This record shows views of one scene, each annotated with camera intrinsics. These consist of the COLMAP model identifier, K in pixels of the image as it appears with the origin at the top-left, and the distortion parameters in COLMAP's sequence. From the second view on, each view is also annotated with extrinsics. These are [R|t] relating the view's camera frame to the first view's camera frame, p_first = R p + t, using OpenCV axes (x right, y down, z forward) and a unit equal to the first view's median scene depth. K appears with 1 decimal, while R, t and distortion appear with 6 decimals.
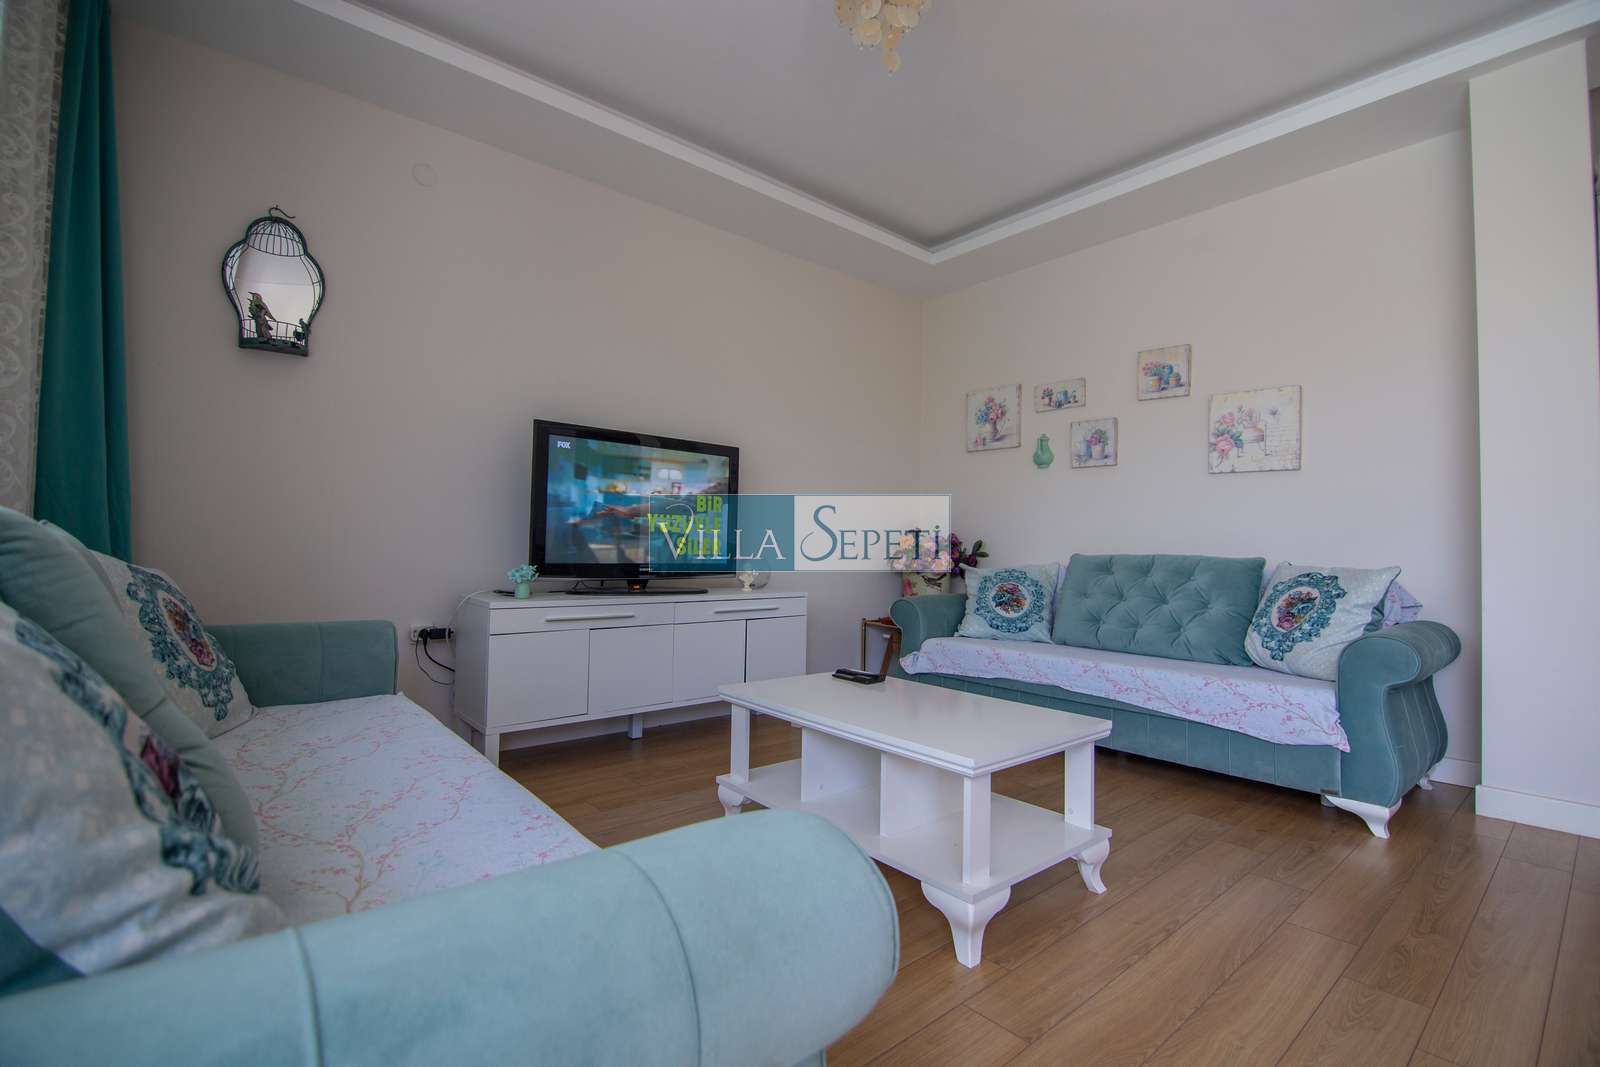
lens RADIAL K [[714.6, 0, 804.1], [0, 714.6, 528.3], [0, 0, 1]] dist [-0.000966, -0.011102]
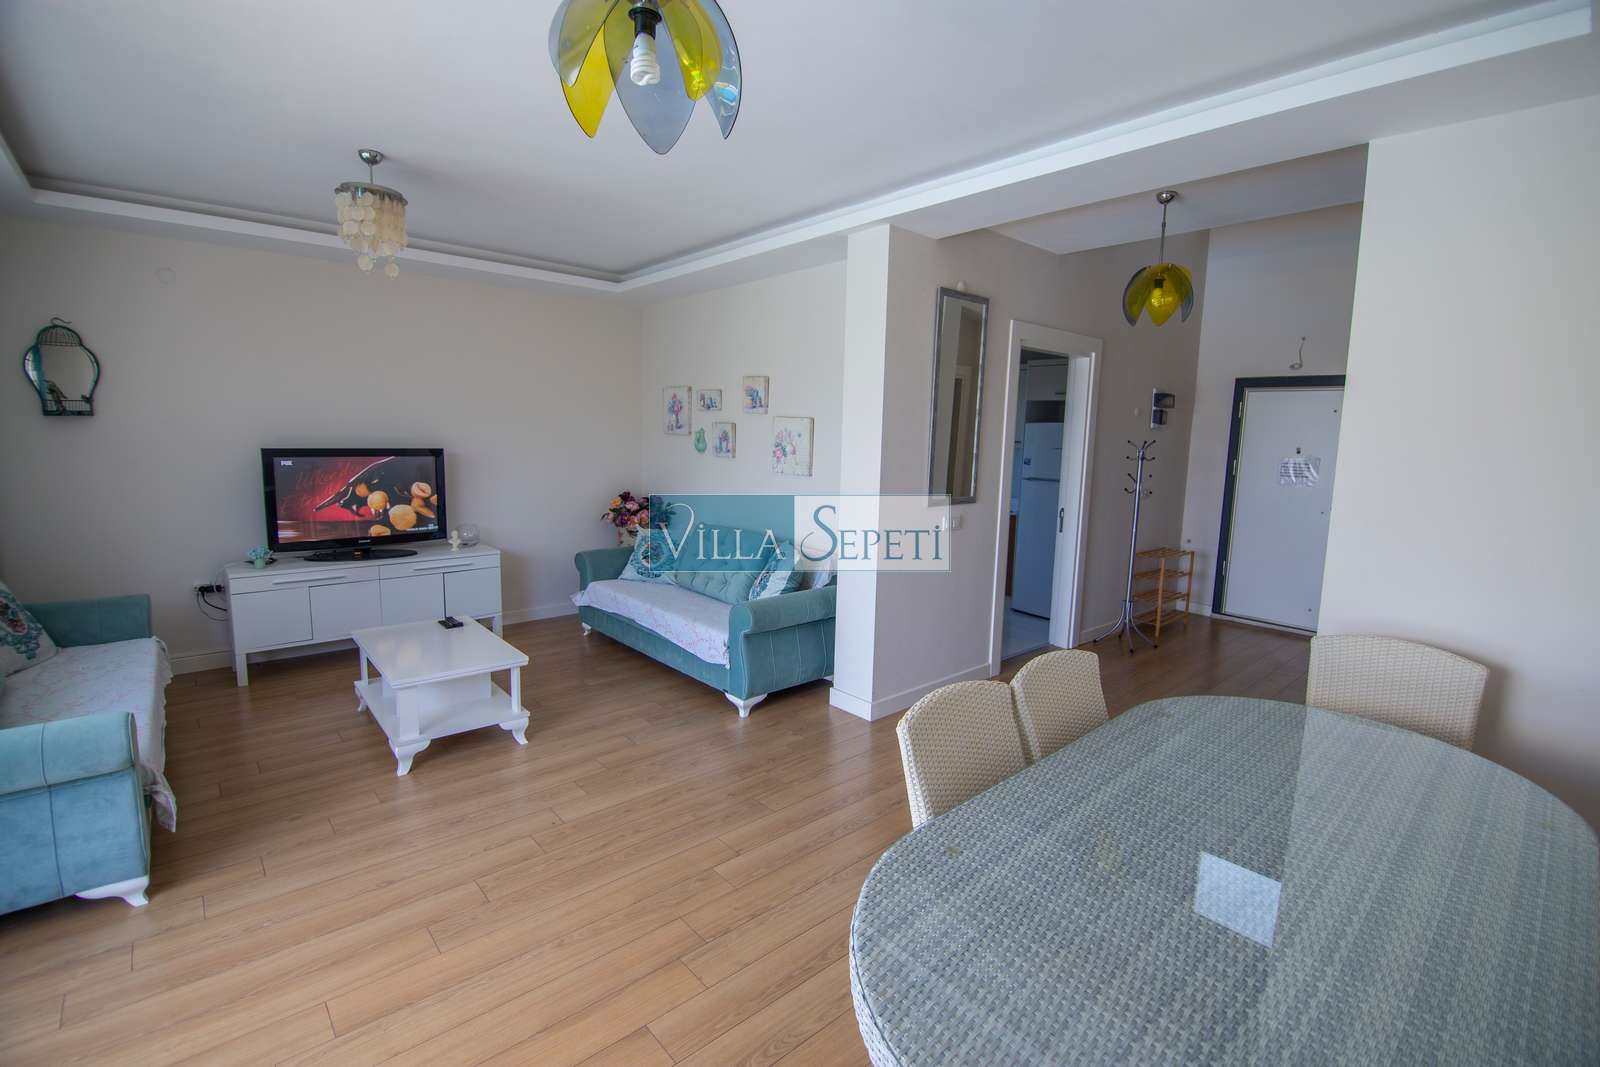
lens RADIAL K [[714.6, 0, 804.1], [0, 714.6, 528.3], [0, 0, 1]] dist [-0.000966, -0.011102]
pose [[0.999727, 0.005713, 0.022649, 0.622442], [-0.009321, 0.986653, 0.162569, -0.206481], [-0.021418, -0.162736, 0.986437, -0.443121]]
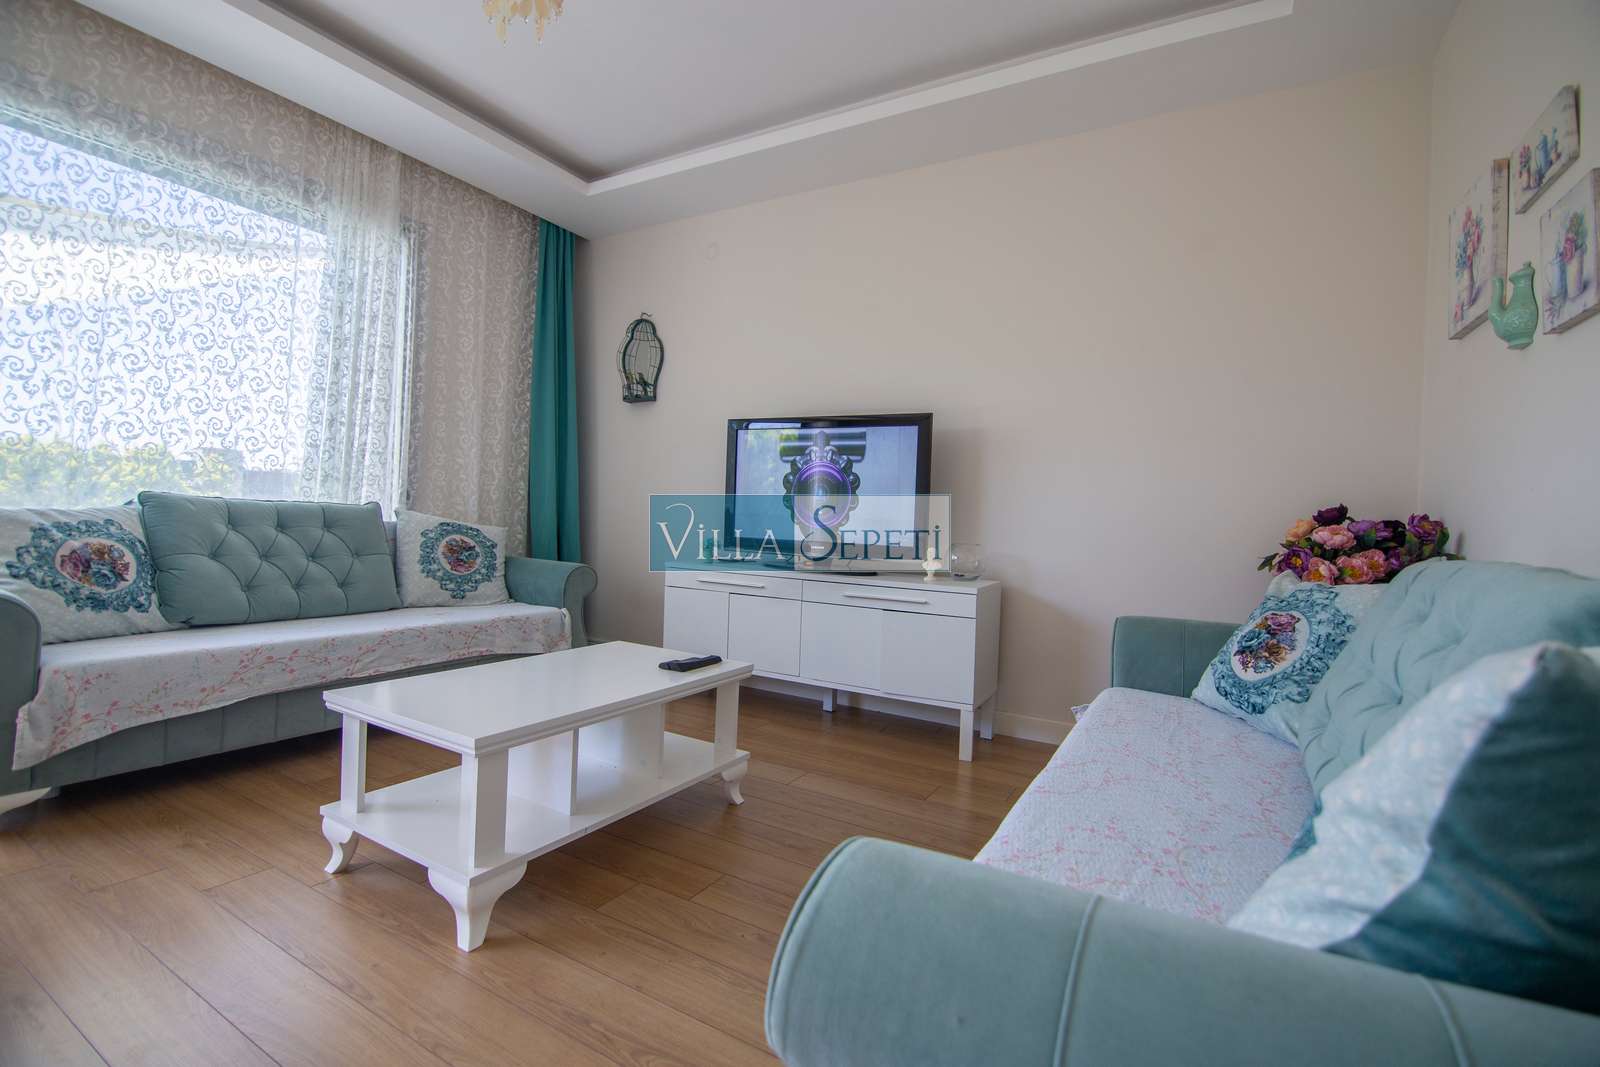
lens RADIAL K [[714.6, 0, 804.1], [0, 714.6, 528.3], [0, 0, 1]] dist [-0.000966, -0.011102]
pose [[0.335387, 0.009482, -0.942033, 0.714436], [-0.007282, 0.999946, 0.007473, 0.021644], [0.942052, 0.004353, 0.335438, 0.609962]]
